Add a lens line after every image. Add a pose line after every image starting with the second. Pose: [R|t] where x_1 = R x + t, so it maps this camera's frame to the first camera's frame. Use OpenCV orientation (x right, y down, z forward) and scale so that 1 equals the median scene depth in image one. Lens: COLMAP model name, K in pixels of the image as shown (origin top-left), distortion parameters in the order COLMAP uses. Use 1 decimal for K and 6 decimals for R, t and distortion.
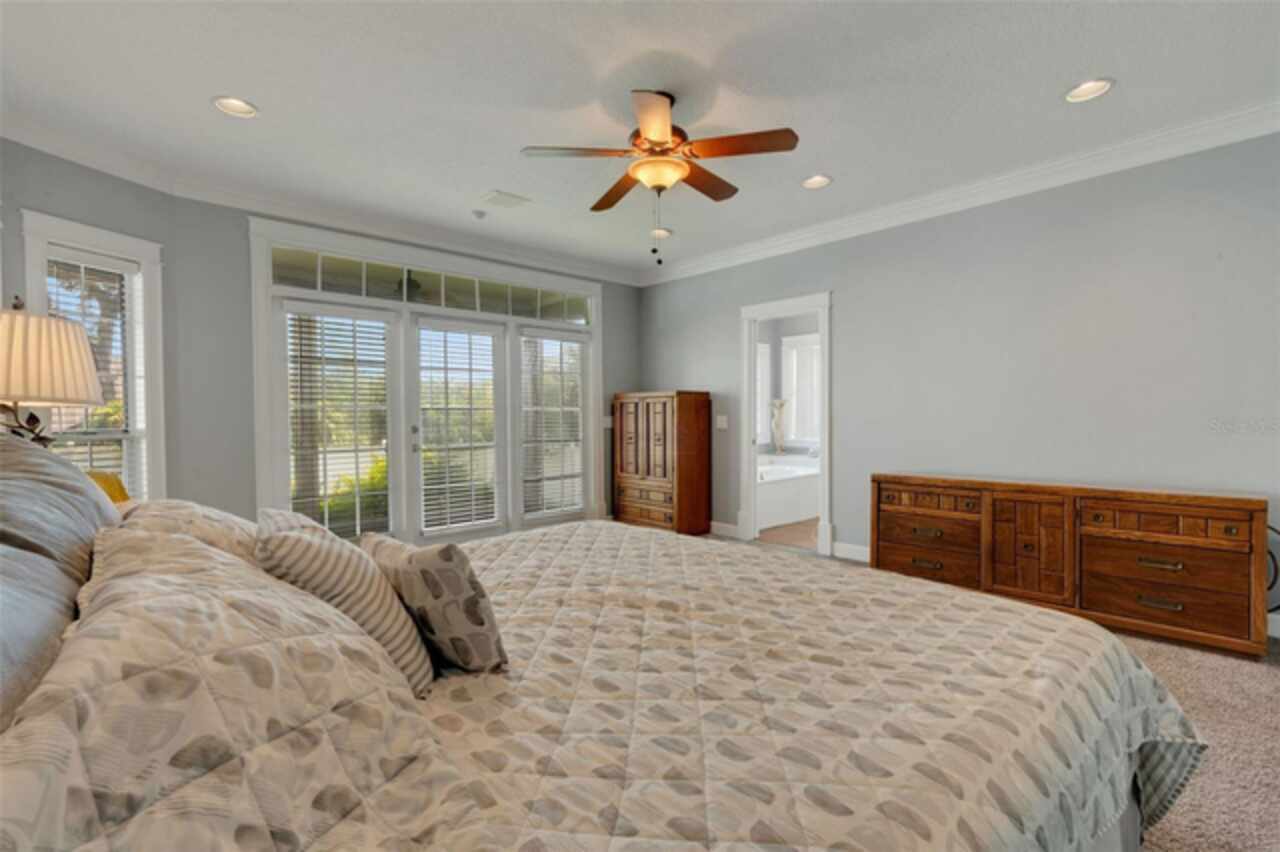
lens RADIAL K [[582.0, 0, 642.8], [0, 582.0, 425.7], [0, 0, 1]] dist [-0.001424, -0.000276]
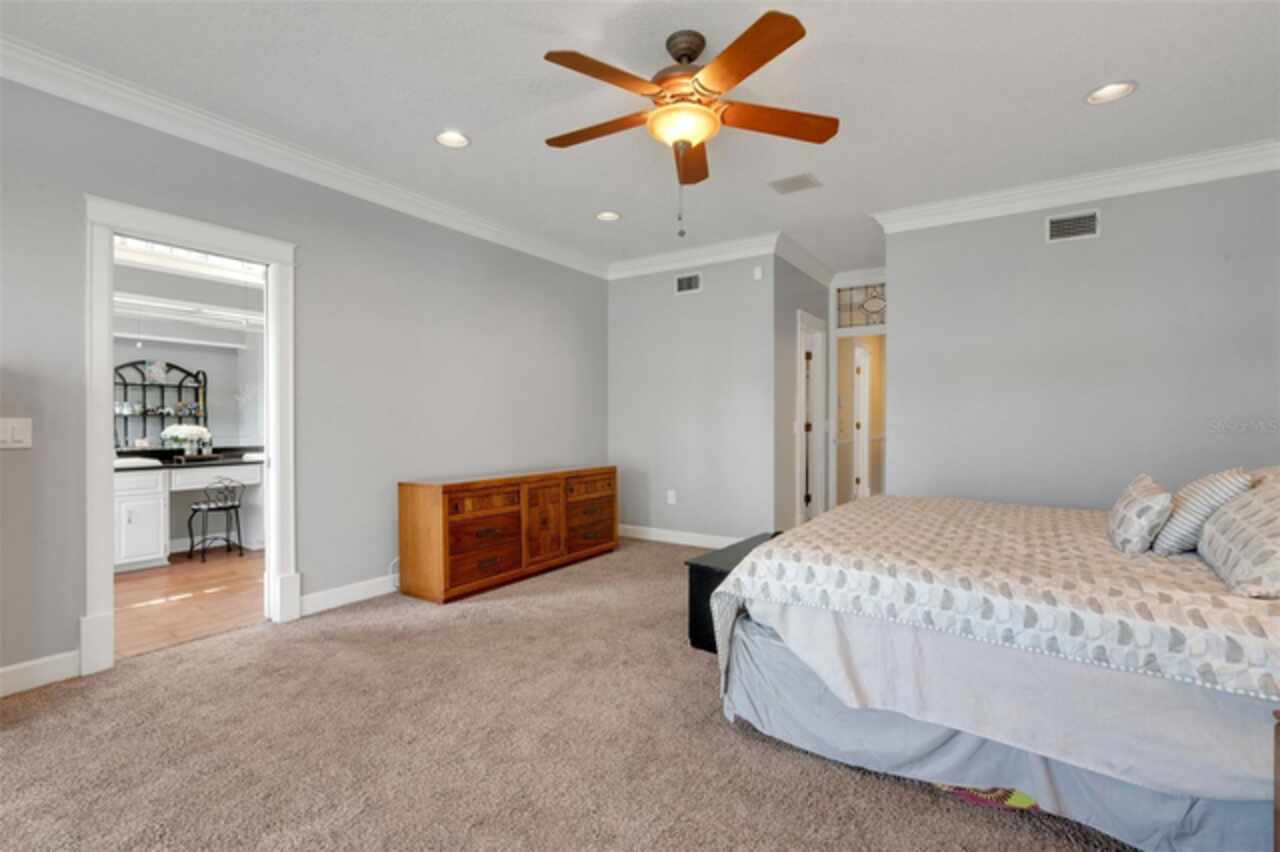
lens RADIAL K [[582.0, 0, 642.8], [0, 582.0, 425.7], [0, 0, 1]] dist [-0.001424, -0.000276]
pose [[-0.214034, 0.001241, 0.976825, -0.623561], [0.018805, 0.999819, 0.002850, -0.006798], [-0.976645, 0.018979, -0.214019, 0.991173]]
